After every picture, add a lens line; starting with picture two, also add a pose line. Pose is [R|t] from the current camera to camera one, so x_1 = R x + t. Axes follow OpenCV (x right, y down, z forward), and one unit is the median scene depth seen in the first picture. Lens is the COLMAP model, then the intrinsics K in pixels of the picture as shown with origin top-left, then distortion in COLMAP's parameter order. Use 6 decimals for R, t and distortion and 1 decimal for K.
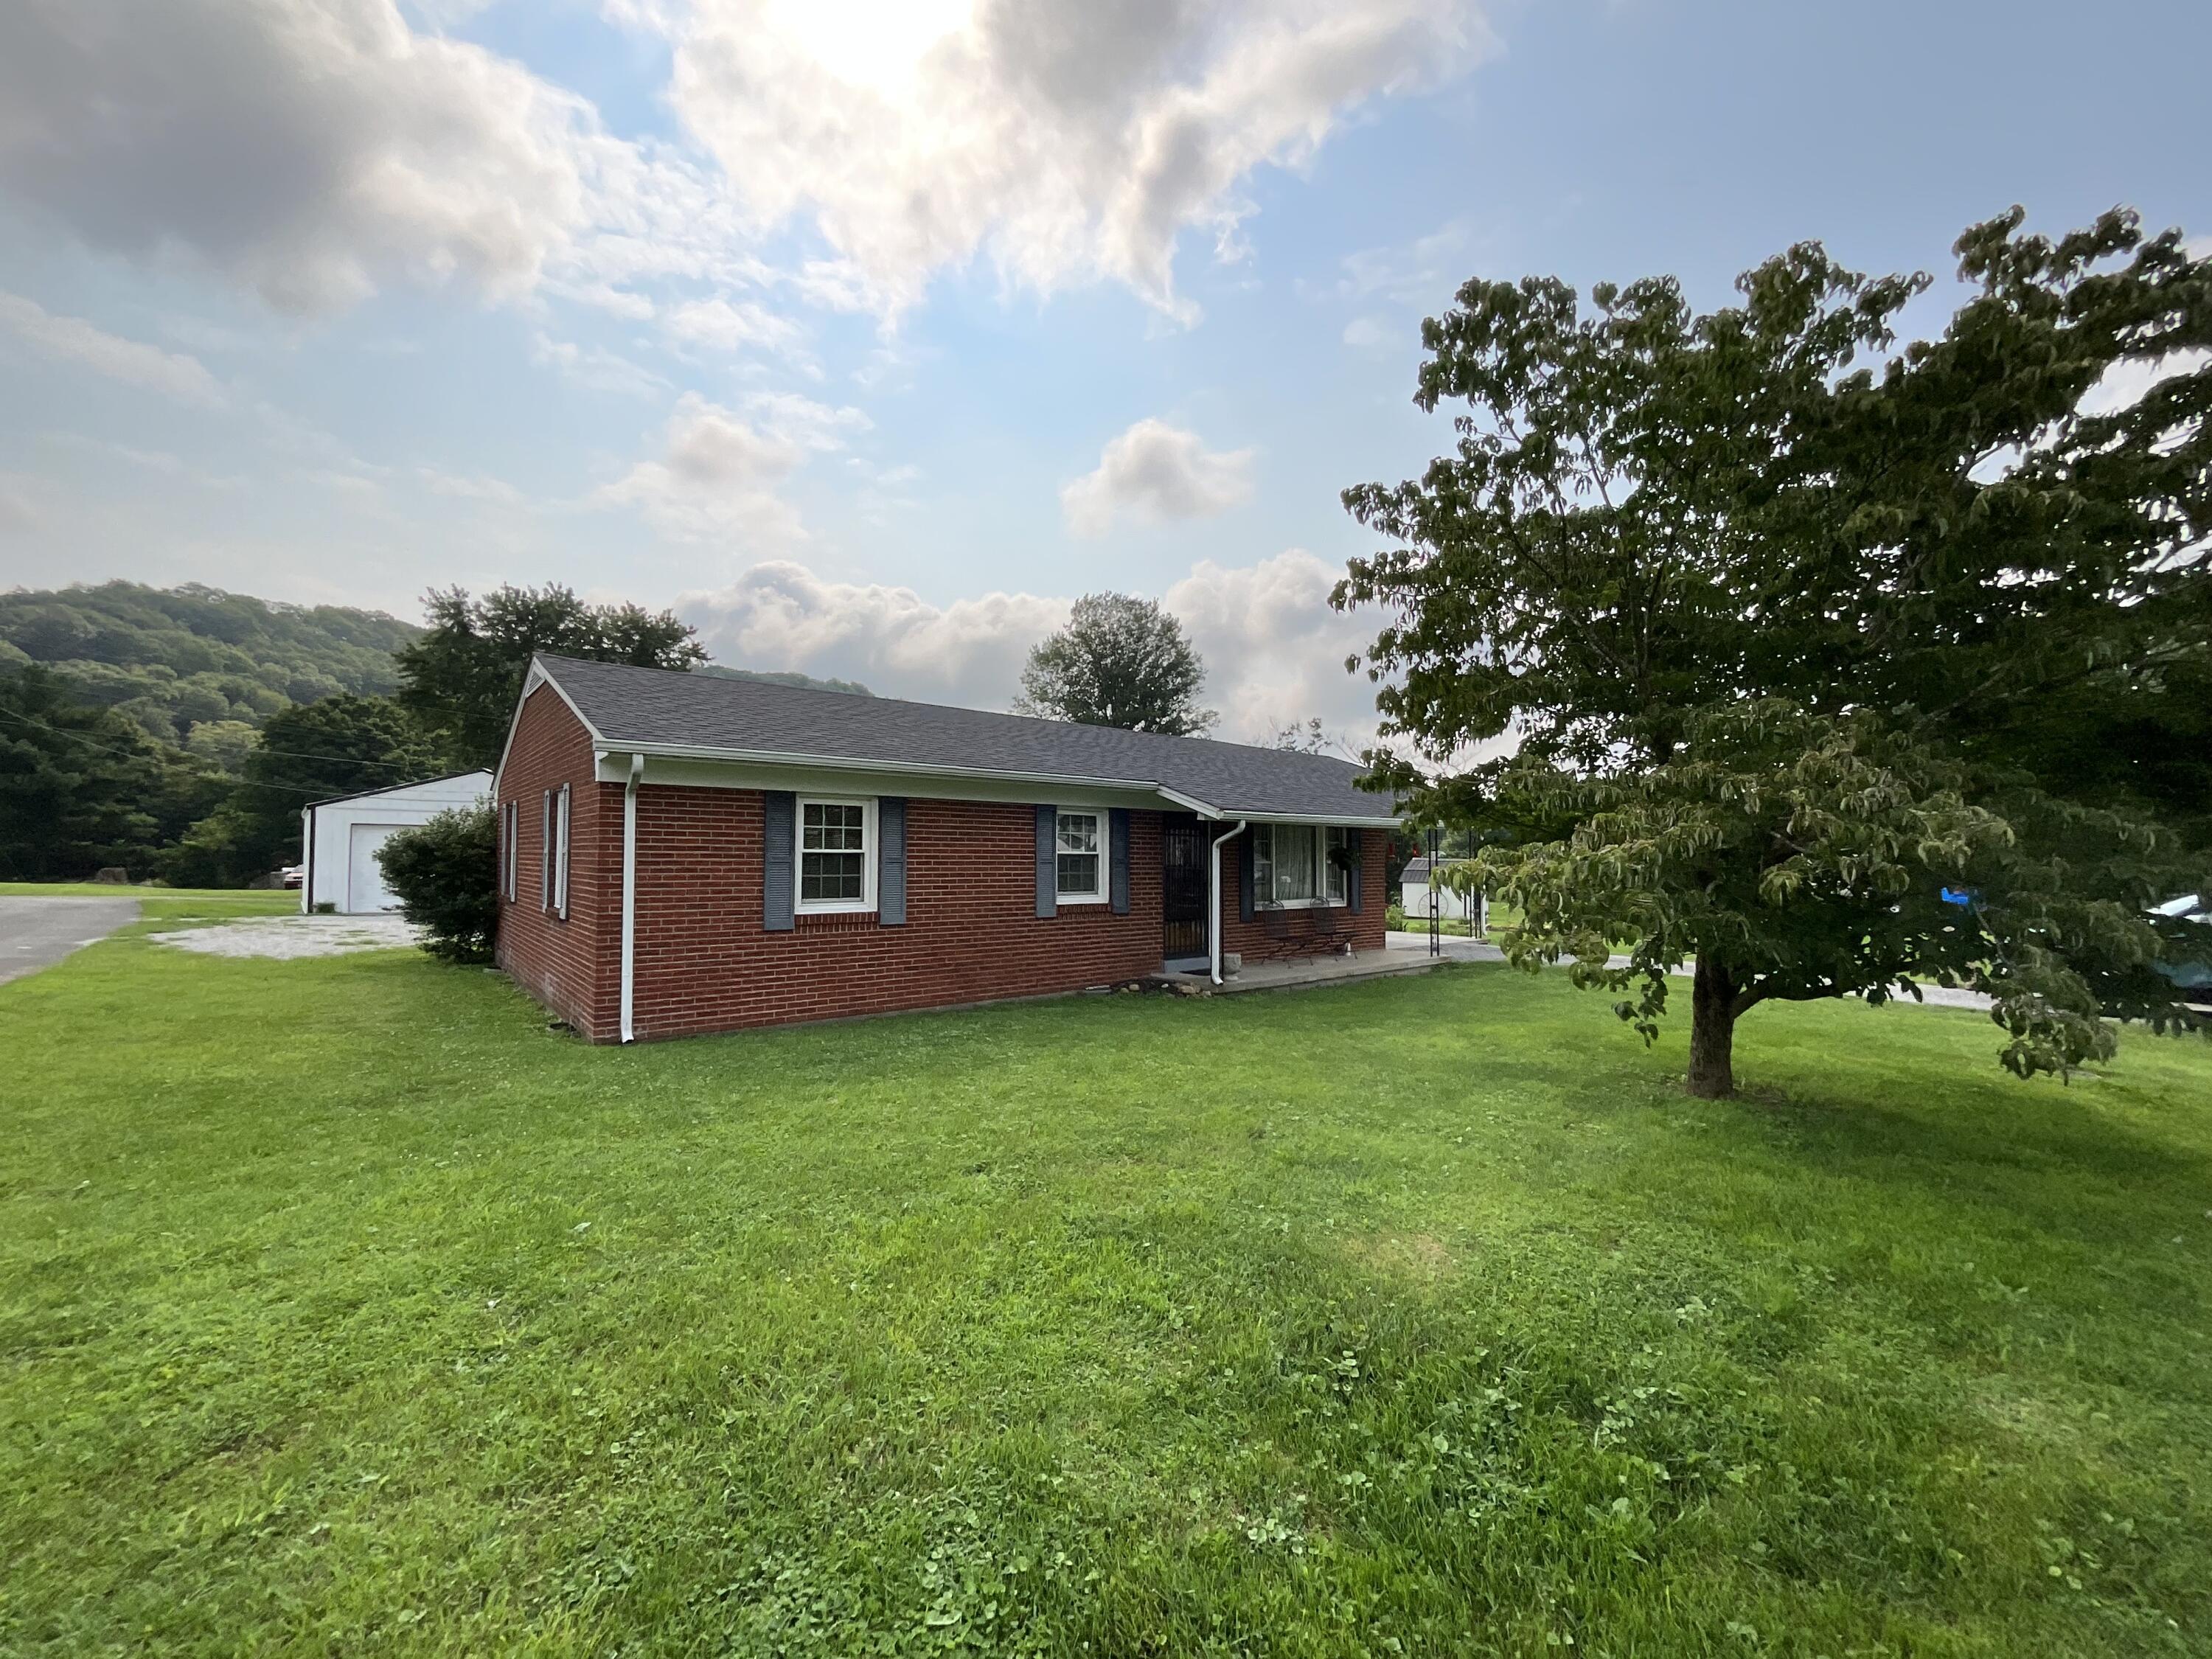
lens RADIAL K [[892.7, 0, 1117.4], [0, 892.7, 839.8], [0, 0, 1]] dist [-0.000437, 0.002225]
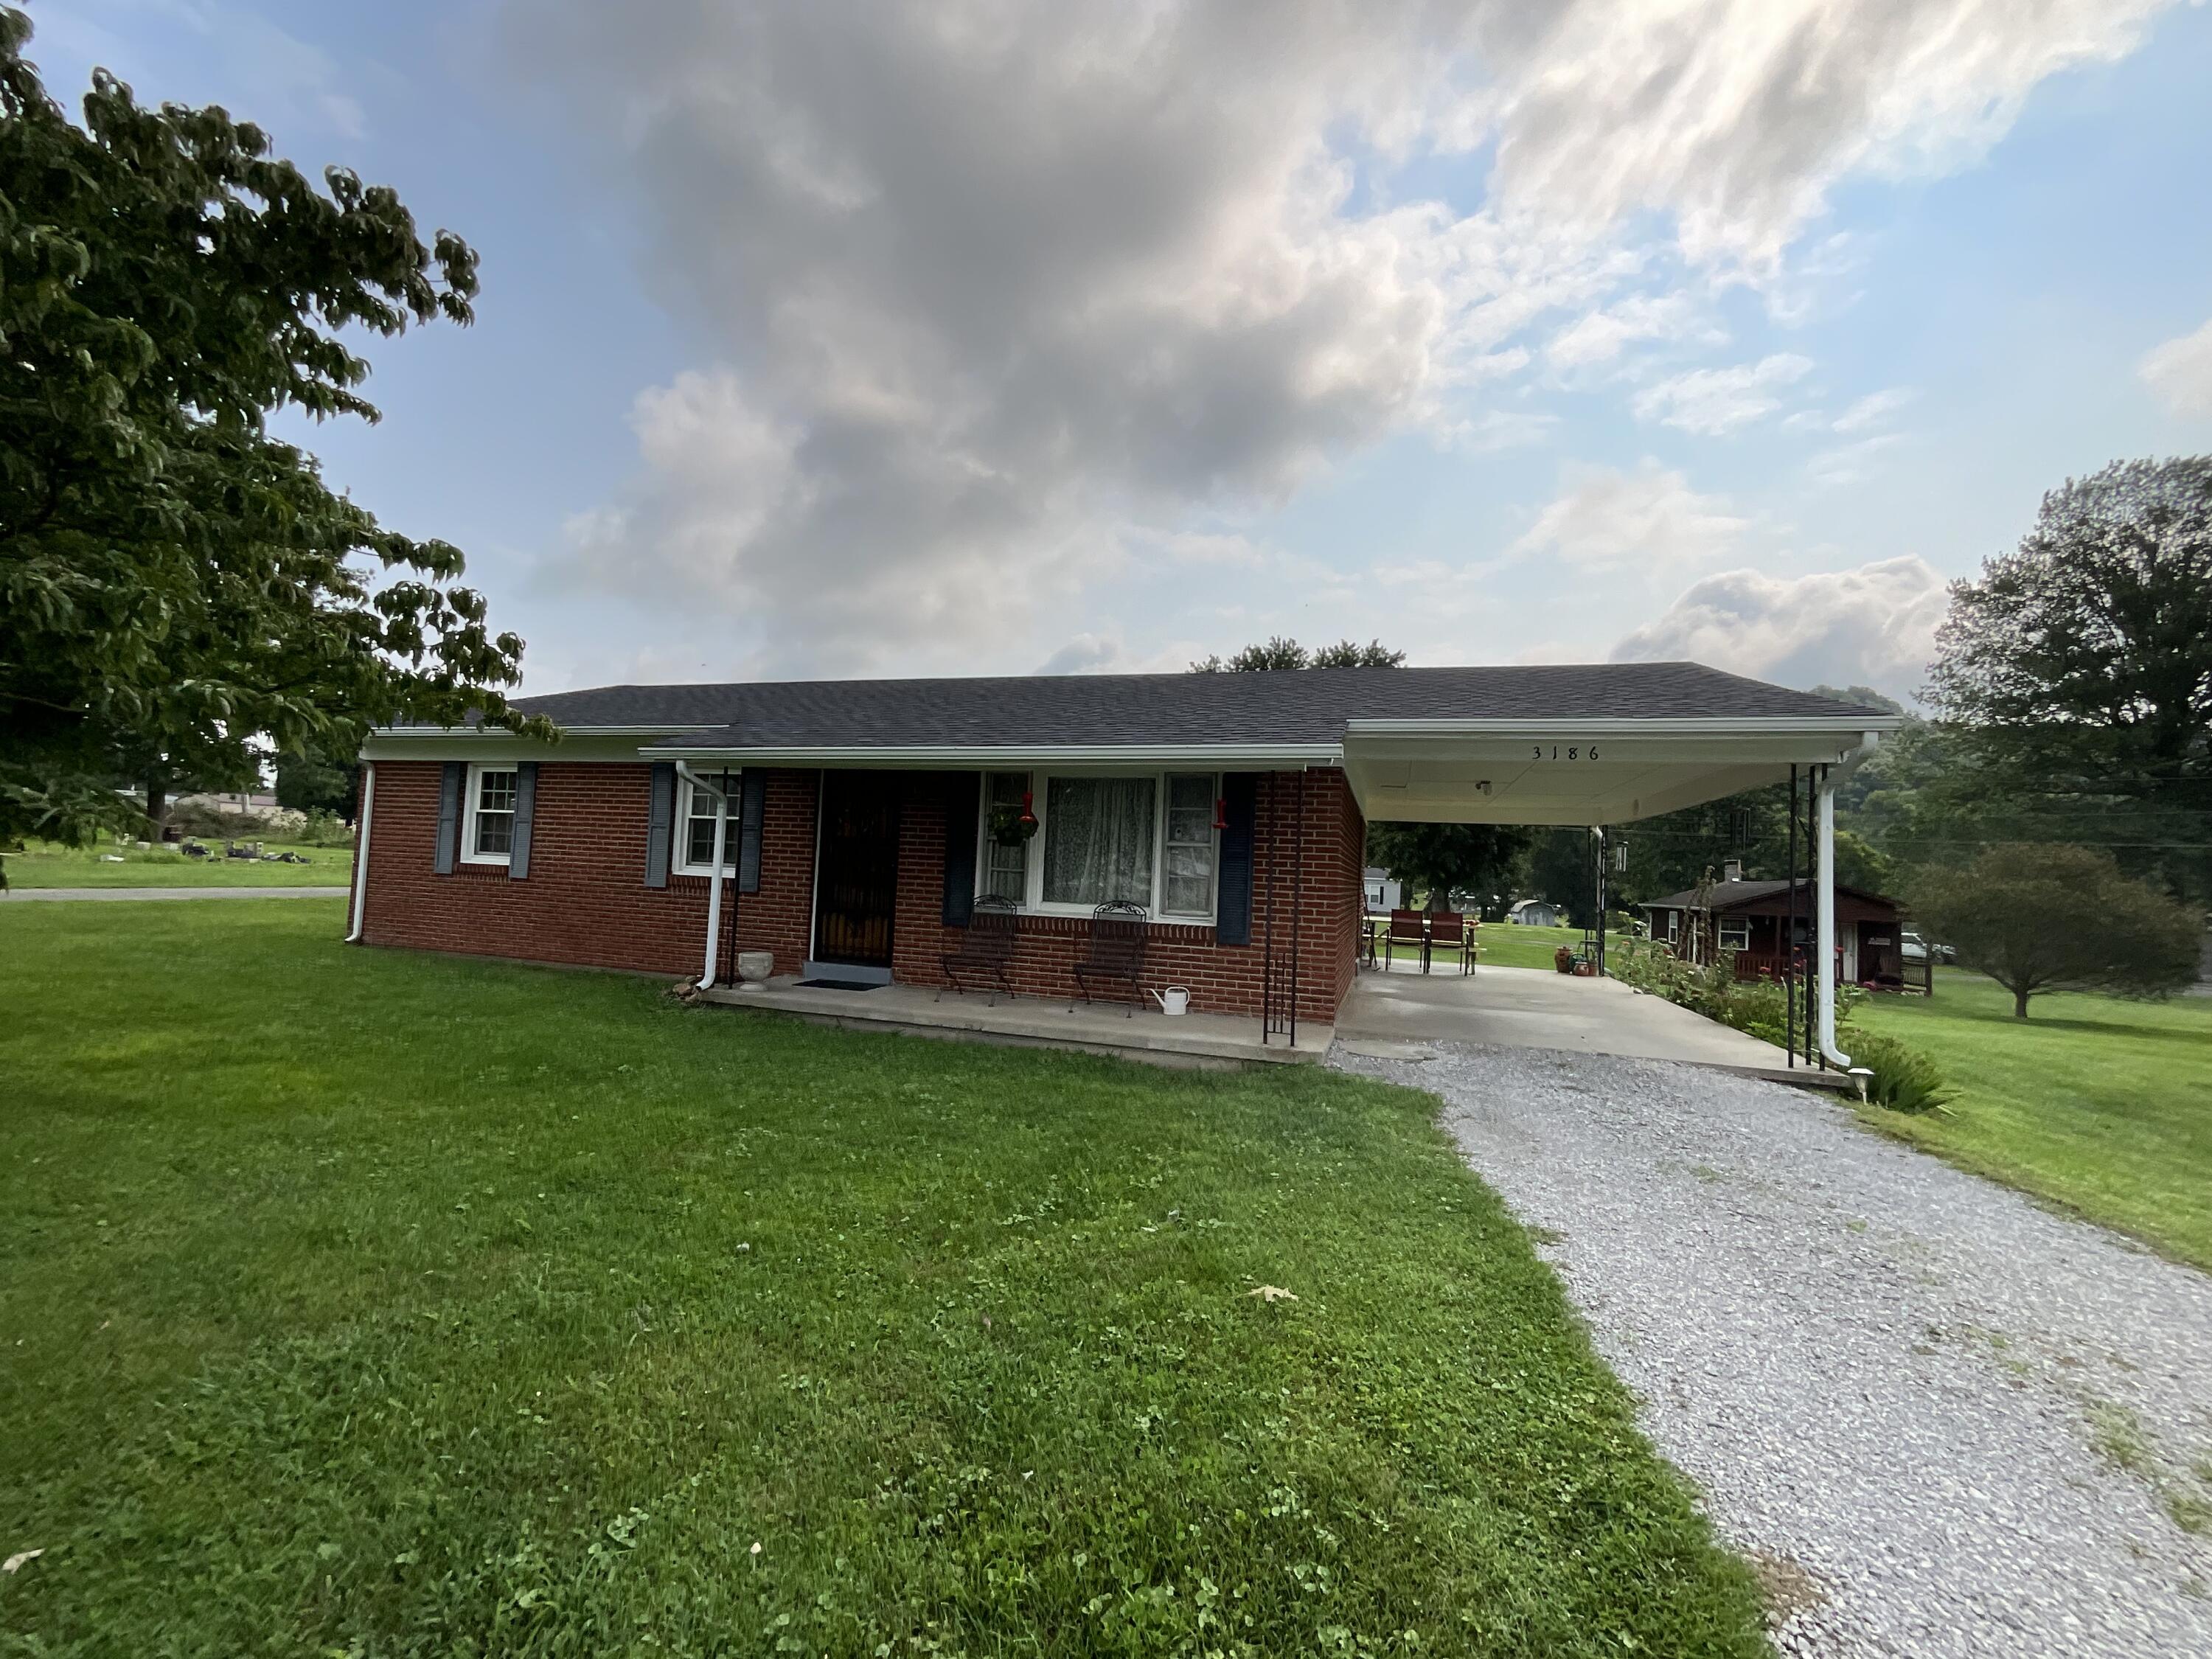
lens RADIAL K [[892.7, 0, 1109.8], [0, 892.7, 822.1], [0, 0, 1]] dist [-0.000437, 0.002225]
pose [[0.533155, -0.030295, -0.845475, 0.075676], [-0.023897, 0.998421, -0.050845, 0.004631], [0.845680, 0.047312, 0.531589, 0.074295]]
